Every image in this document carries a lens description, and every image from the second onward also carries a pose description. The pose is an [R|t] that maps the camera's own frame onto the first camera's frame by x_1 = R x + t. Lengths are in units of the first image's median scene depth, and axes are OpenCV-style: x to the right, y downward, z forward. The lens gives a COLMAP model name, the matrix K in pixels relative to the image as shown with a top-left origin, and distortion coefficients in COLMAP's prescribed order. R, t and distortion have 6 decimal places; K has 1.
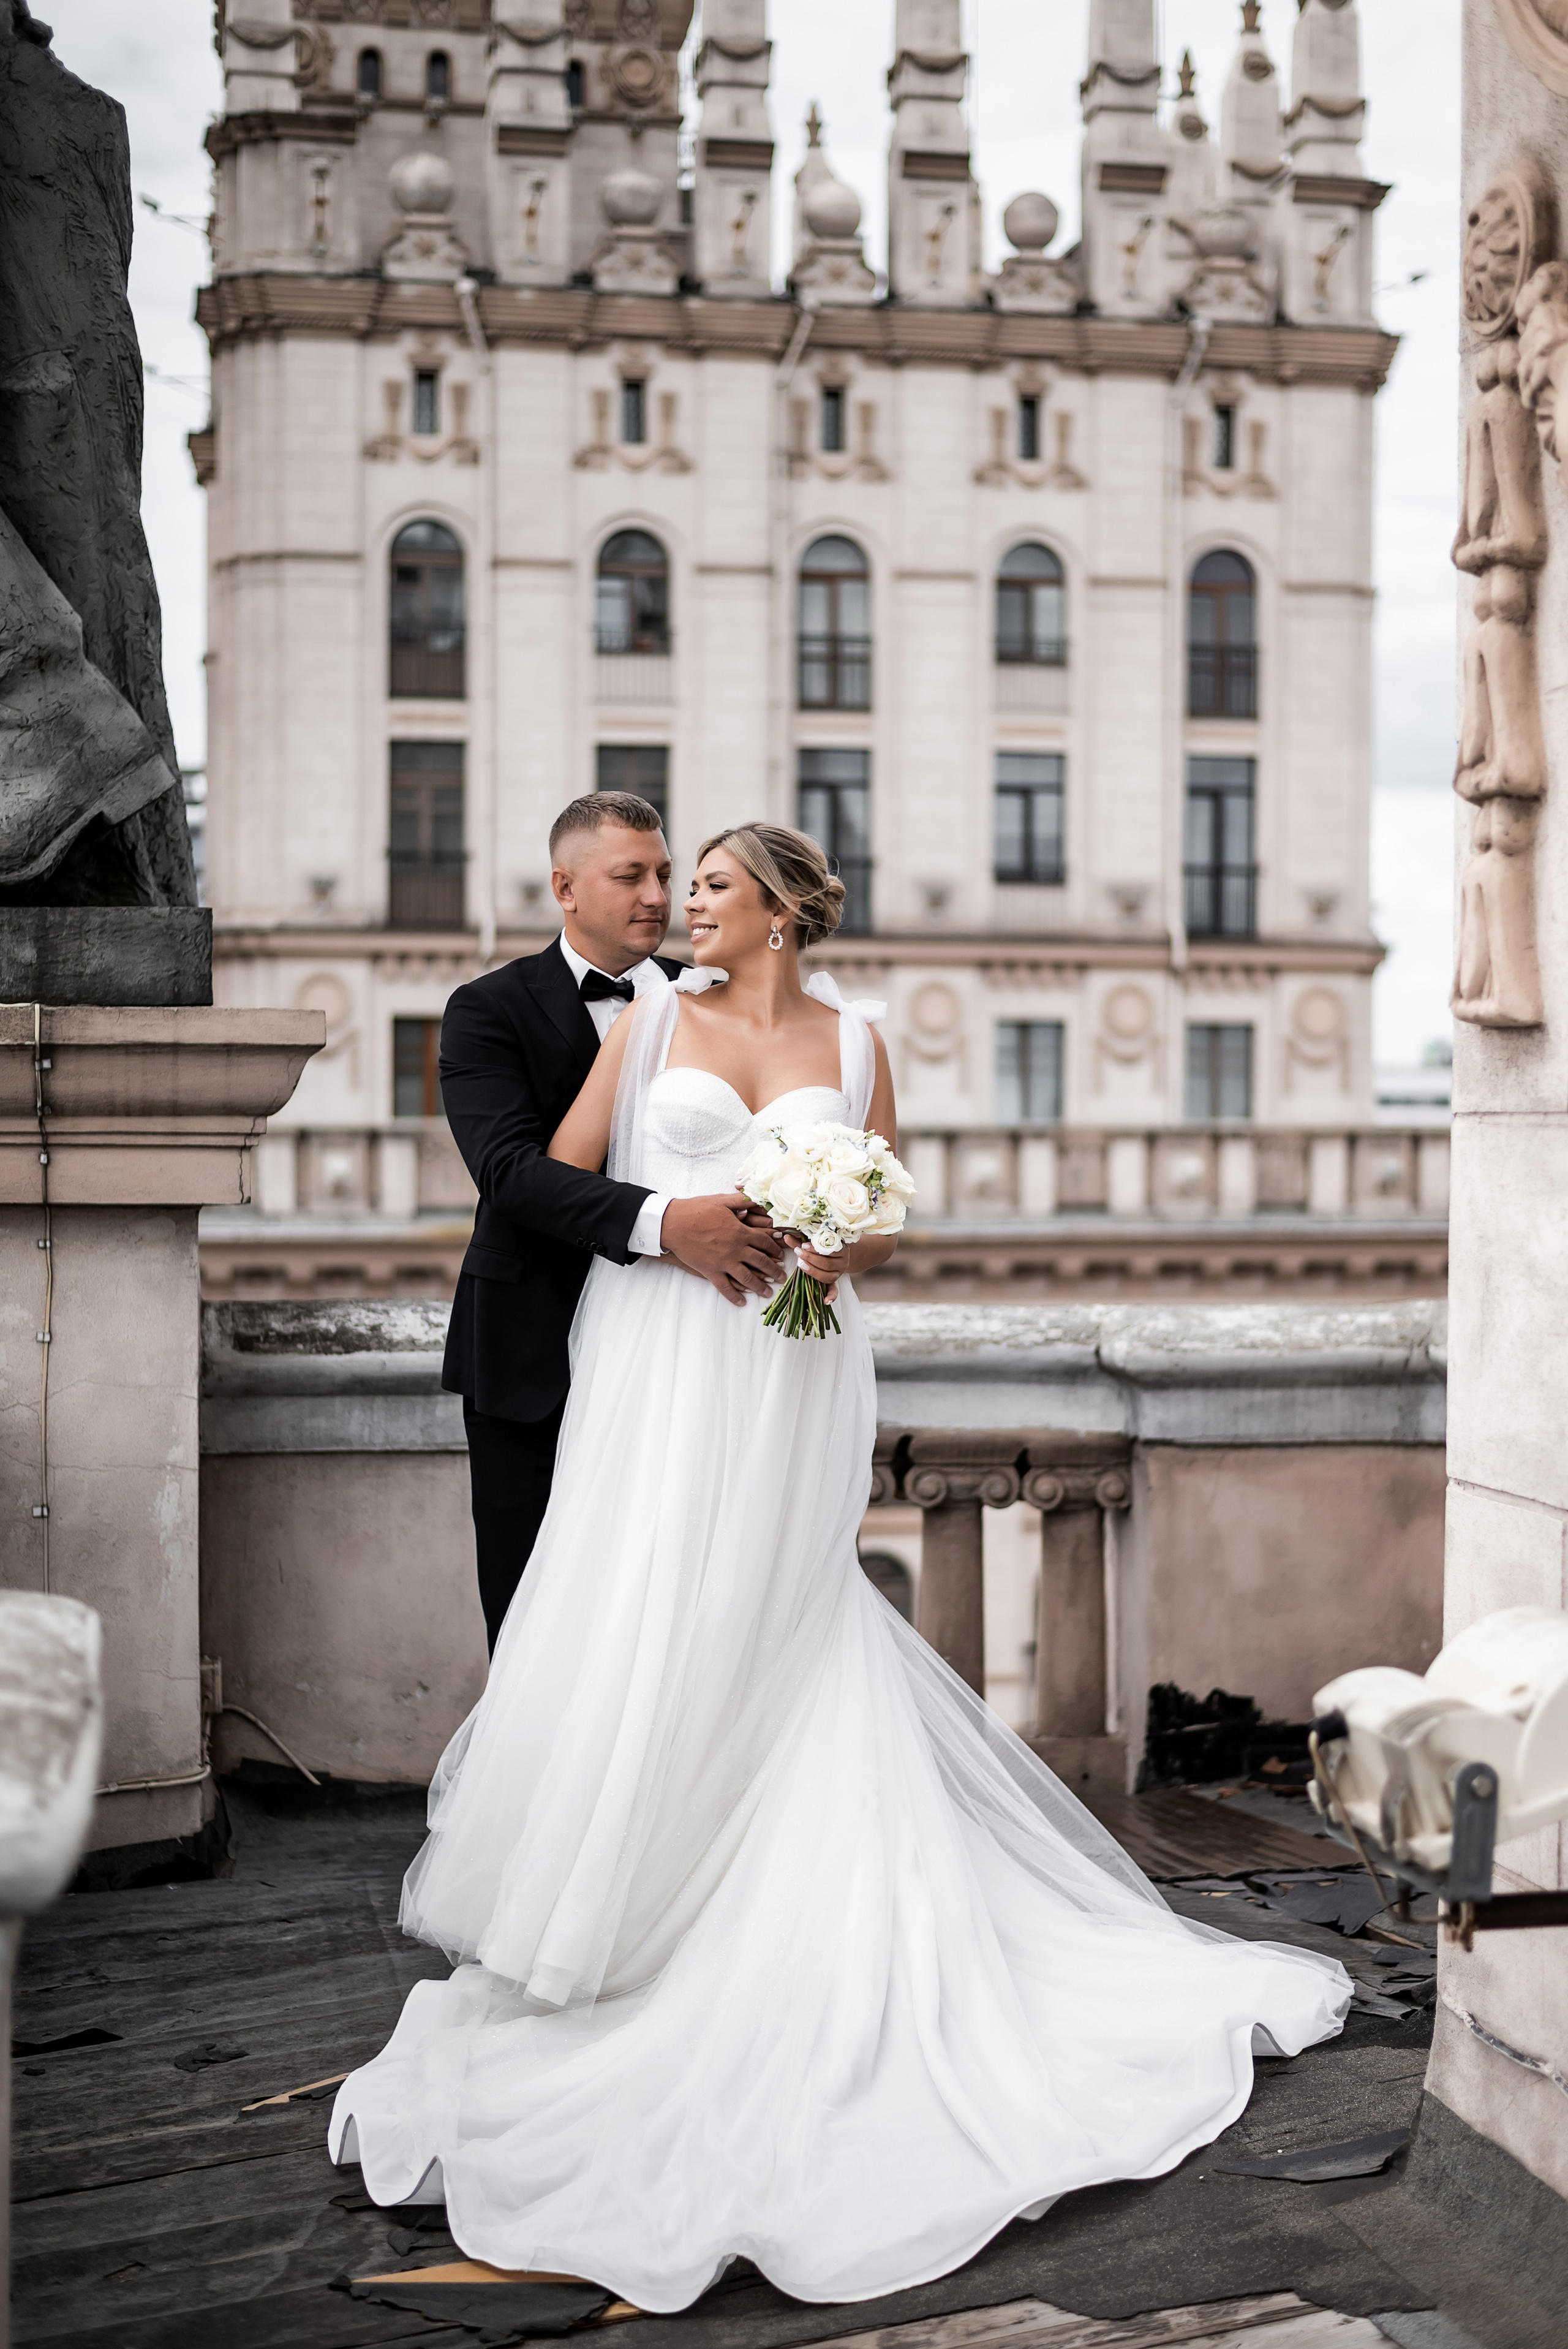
lens RADIAL K [[3429.3, 0, 796.5], [0, 3429.3, 1172.7], [0, 0, 1]] dist [-0.006482, 0.052021]
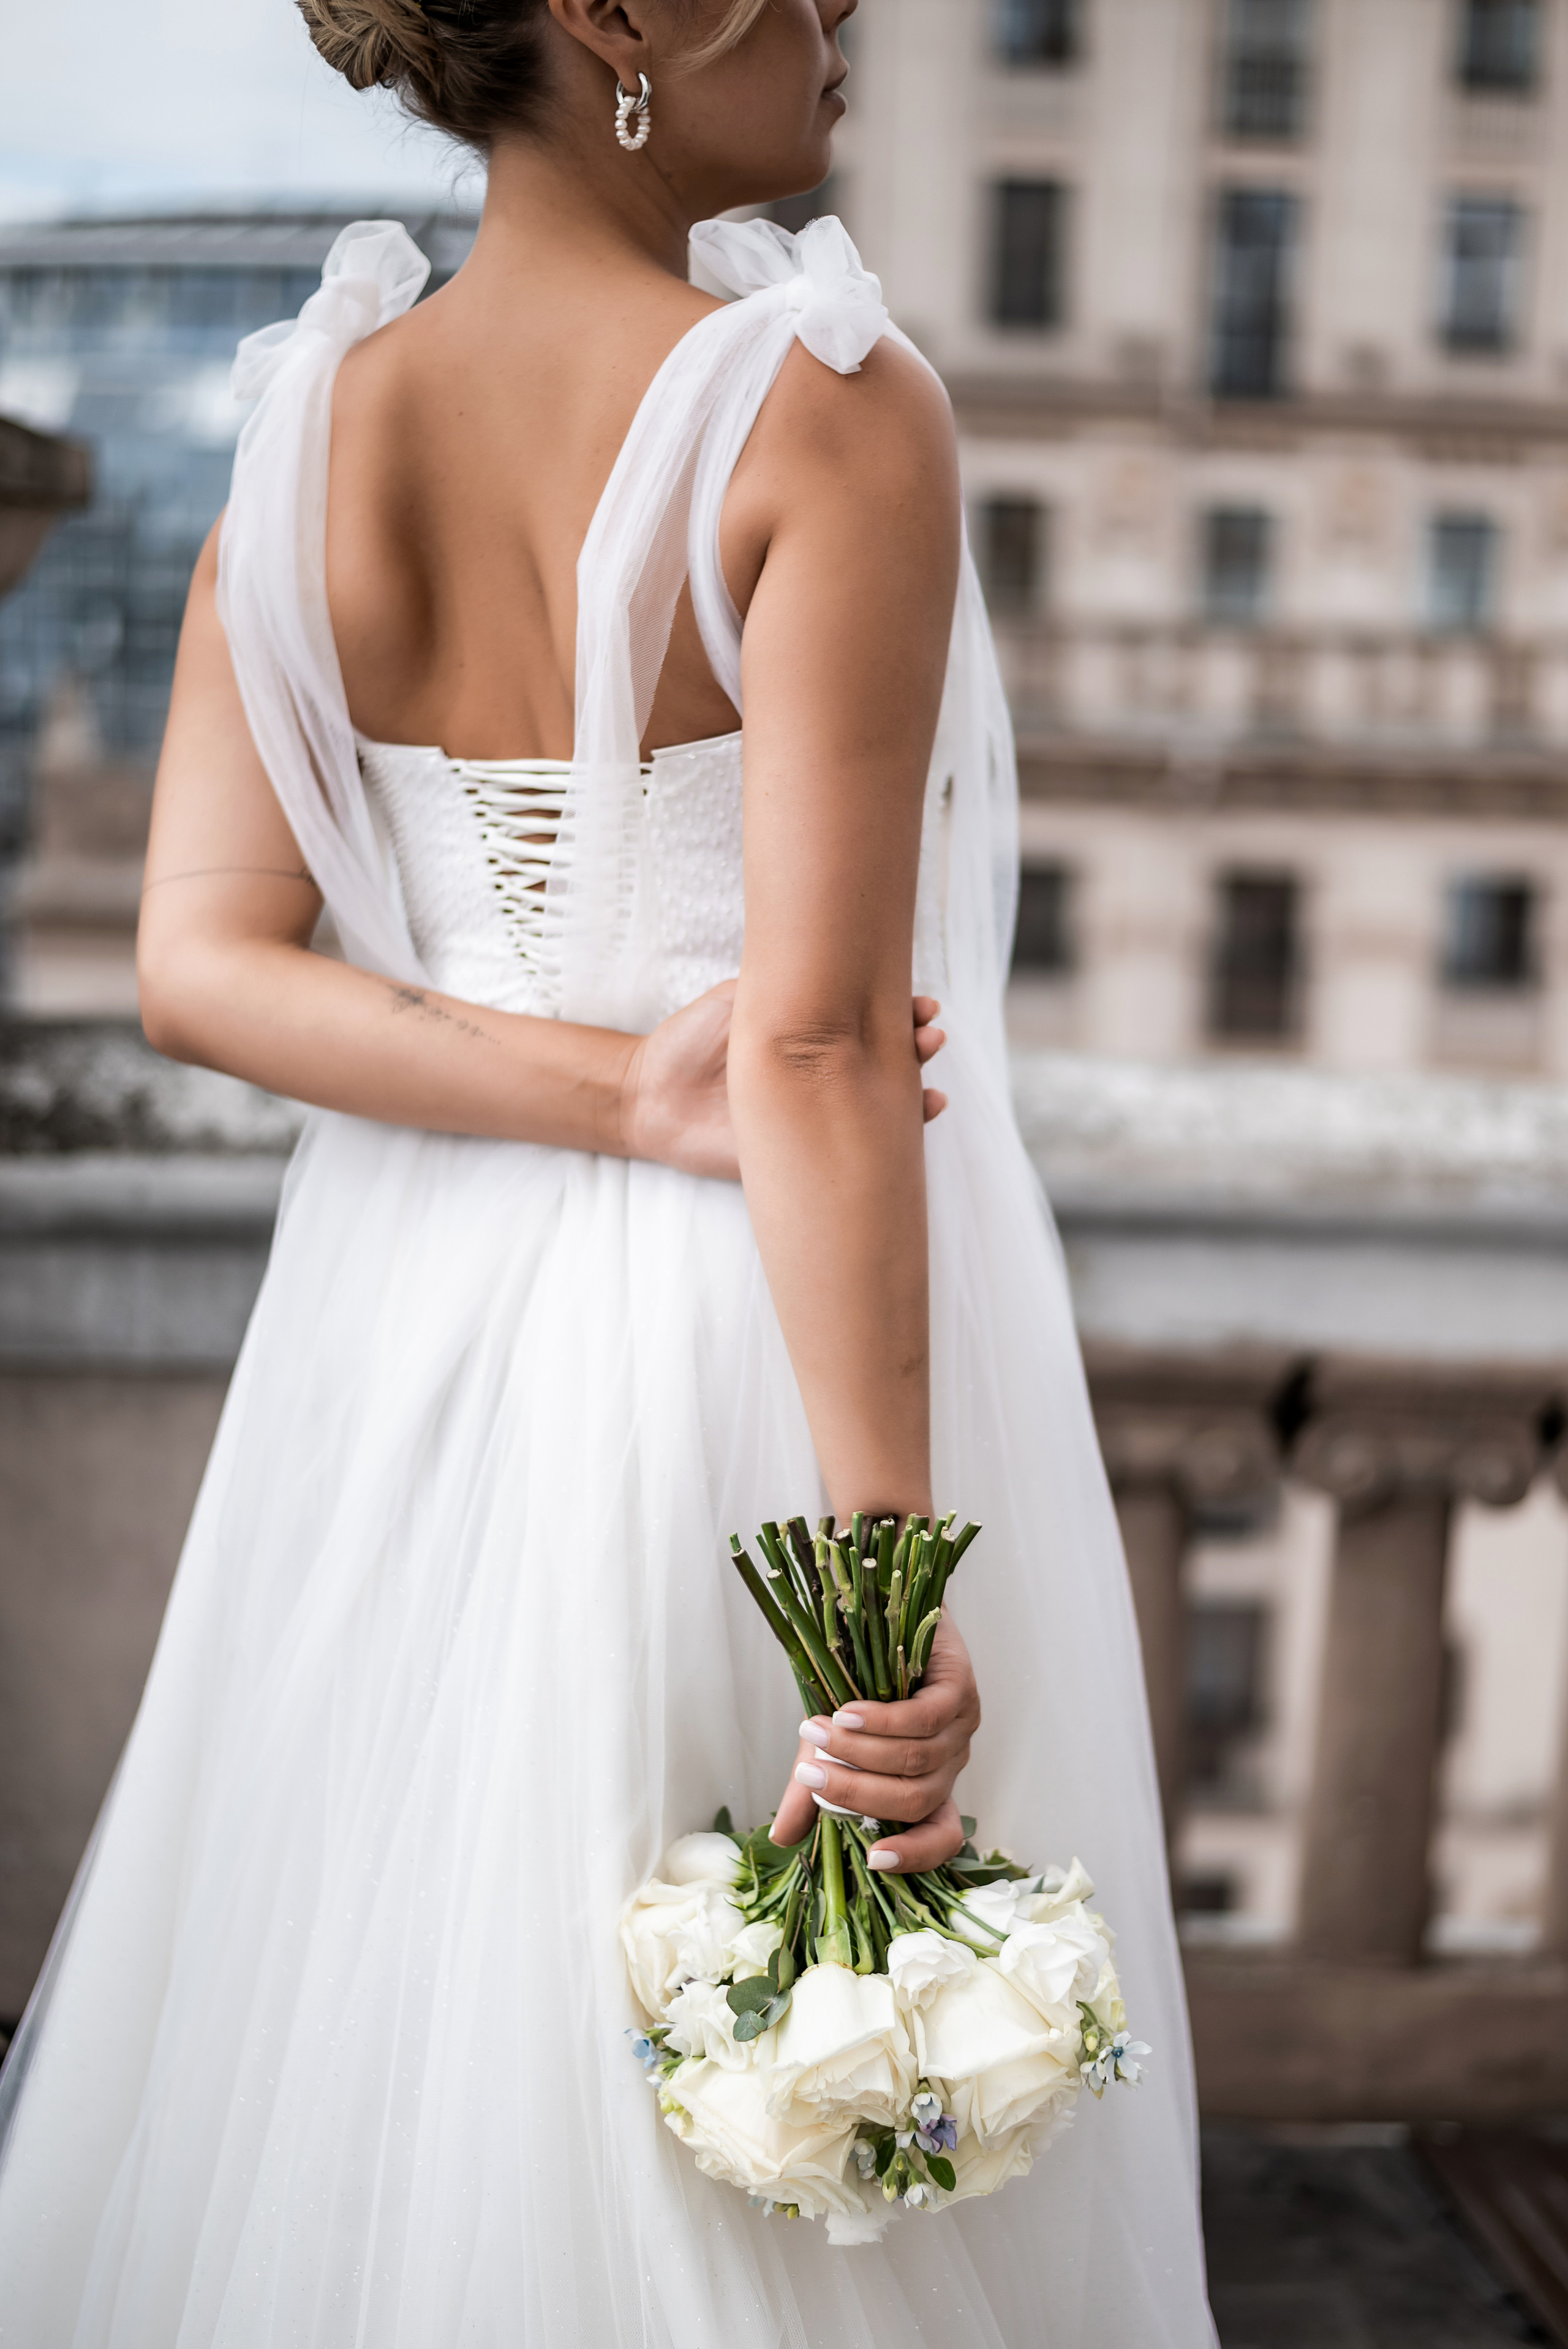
lens RADIAL K [[3460.6, 0, 777.4], [0, 3460.6, 1172.3], [0, 0, 1]] dist [0.002456, 0.026022]
pose [[0.992123, 0.056940, -0.111574, 0.011568], [-0.039843, 0.987901, 0.149878, -0.016109], [0.118758, -0.144252, 0.982389, 0.528310]]
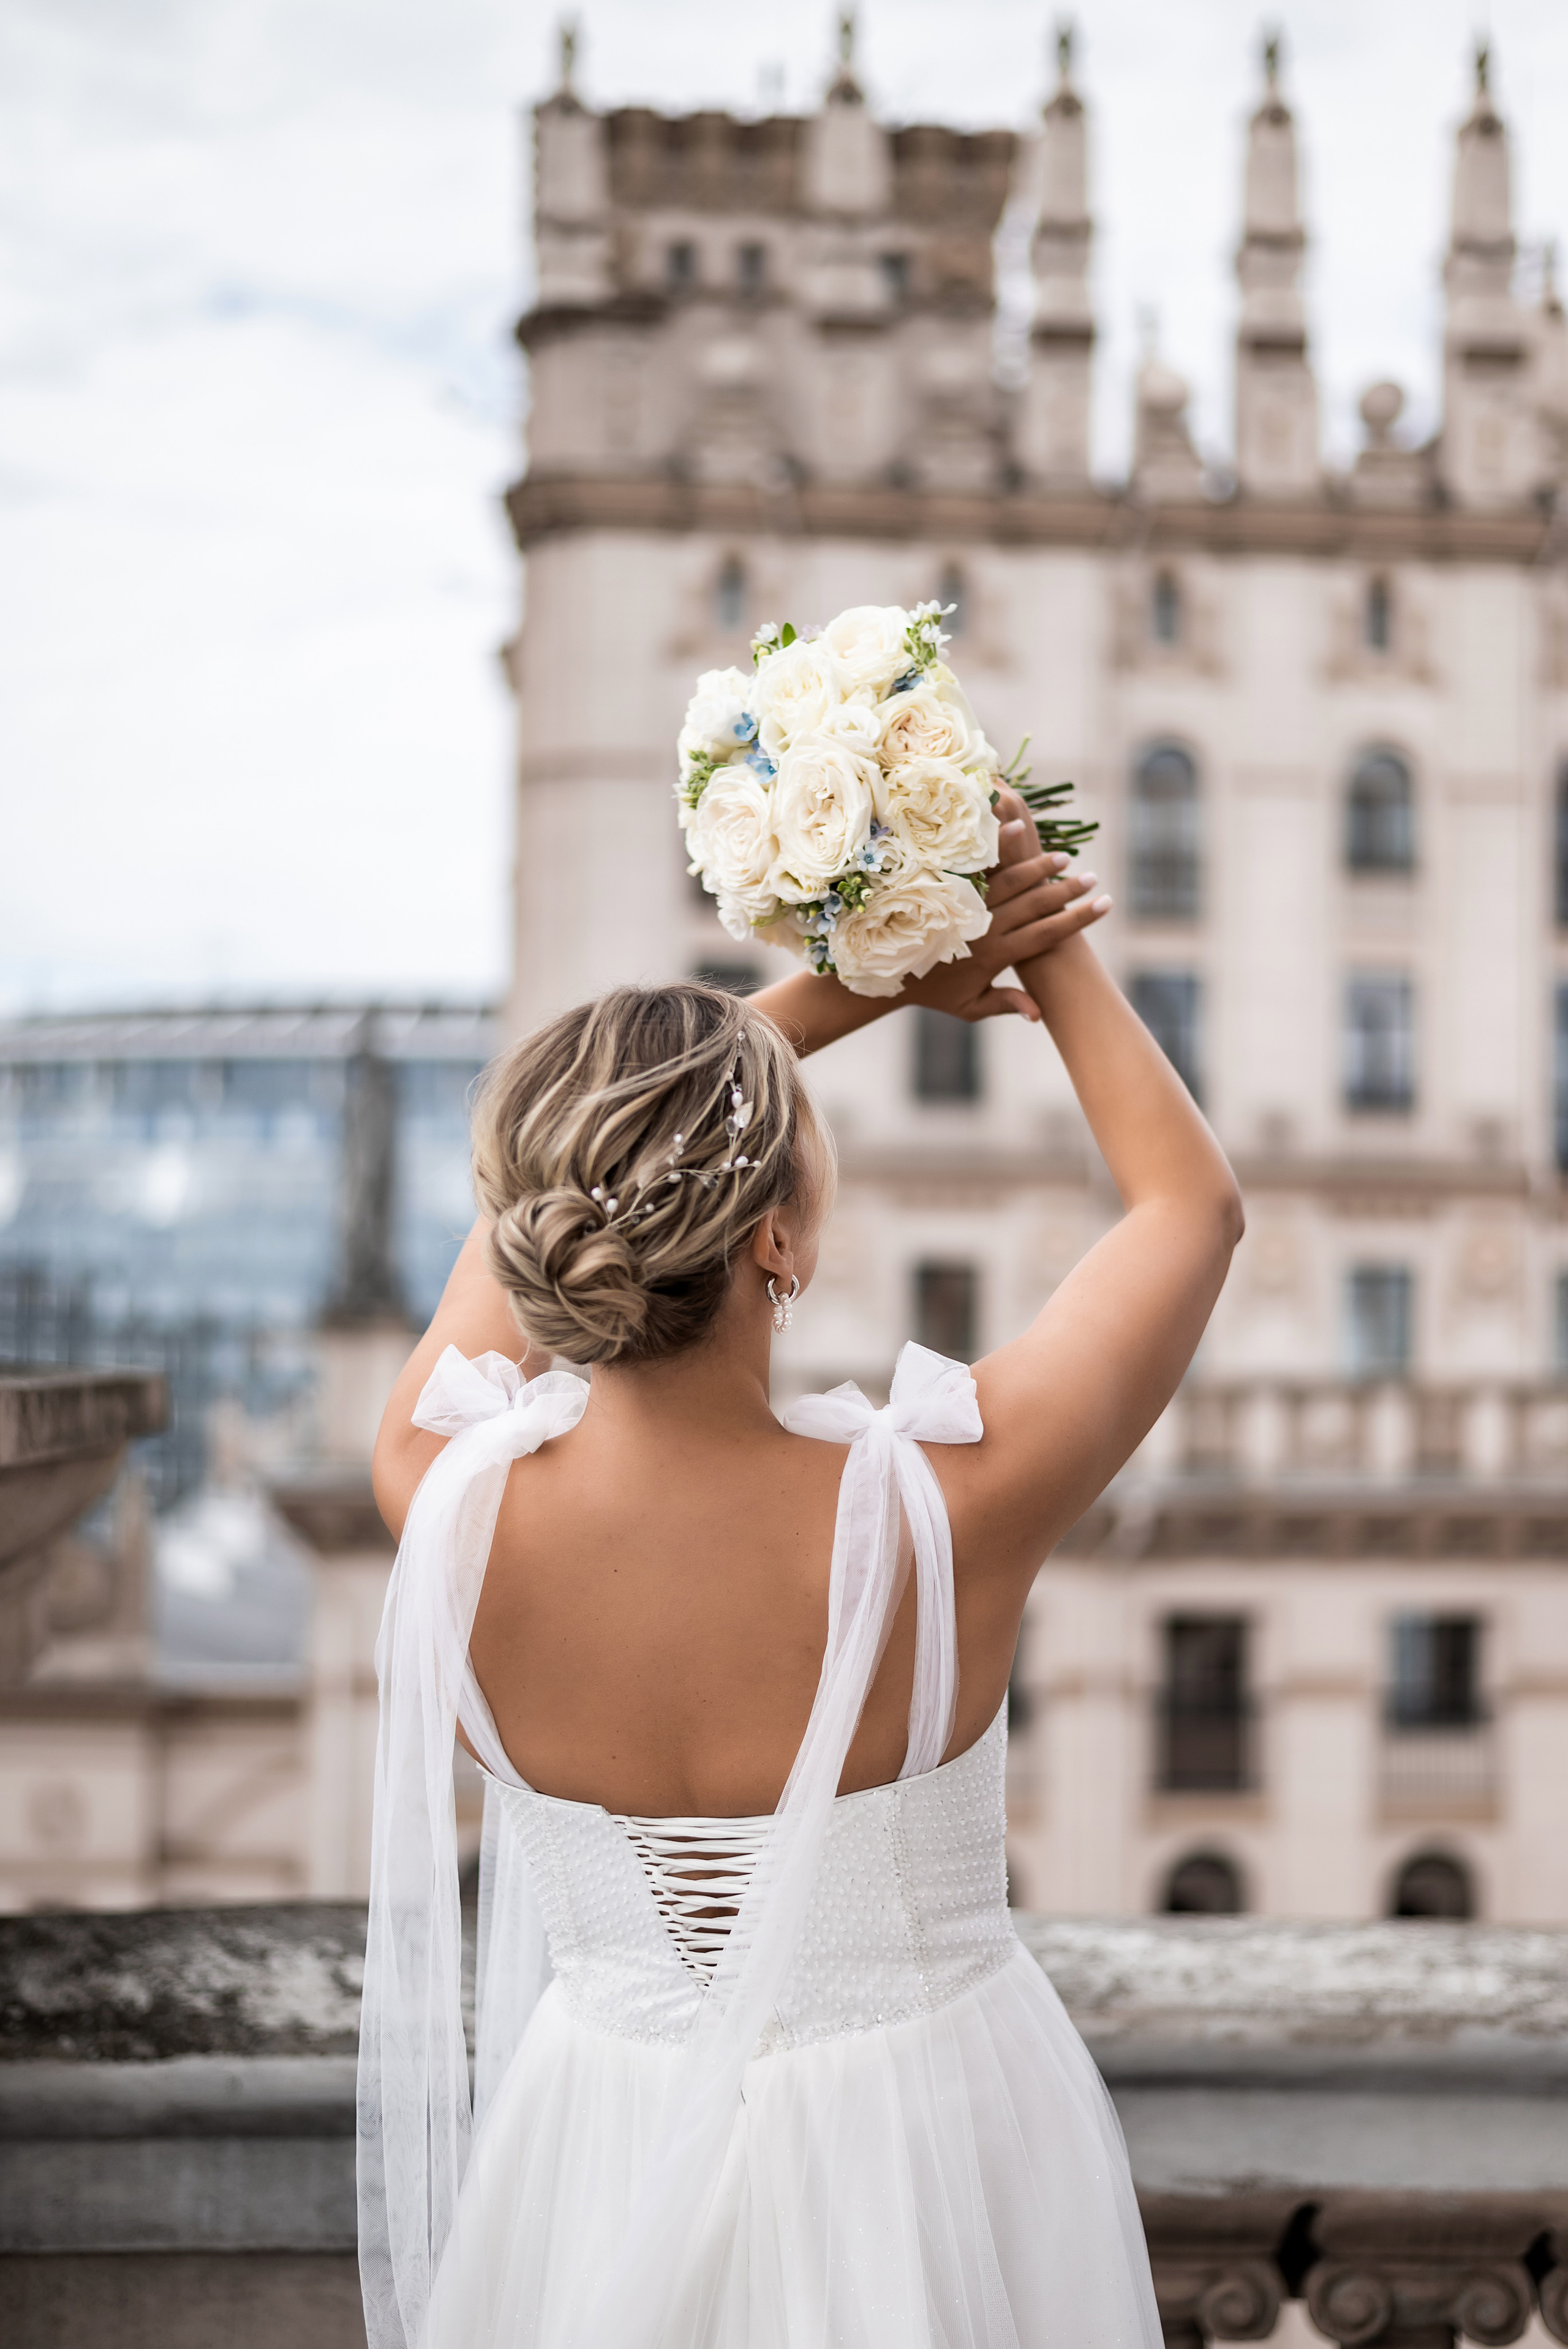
lens RADIAL K [[3441.4, 0, 784.0], [0, 3441.4, 1174.5], [0, 0, 1]] dist [0.003022, 0.001729]
pose [[0.995071, 0.005802, -0.098992, 0.004696], [-0.012312, 0.997791, -0.065274, -0.039328], [0.098394, 0.066171, 0.992945, 0.478720]]
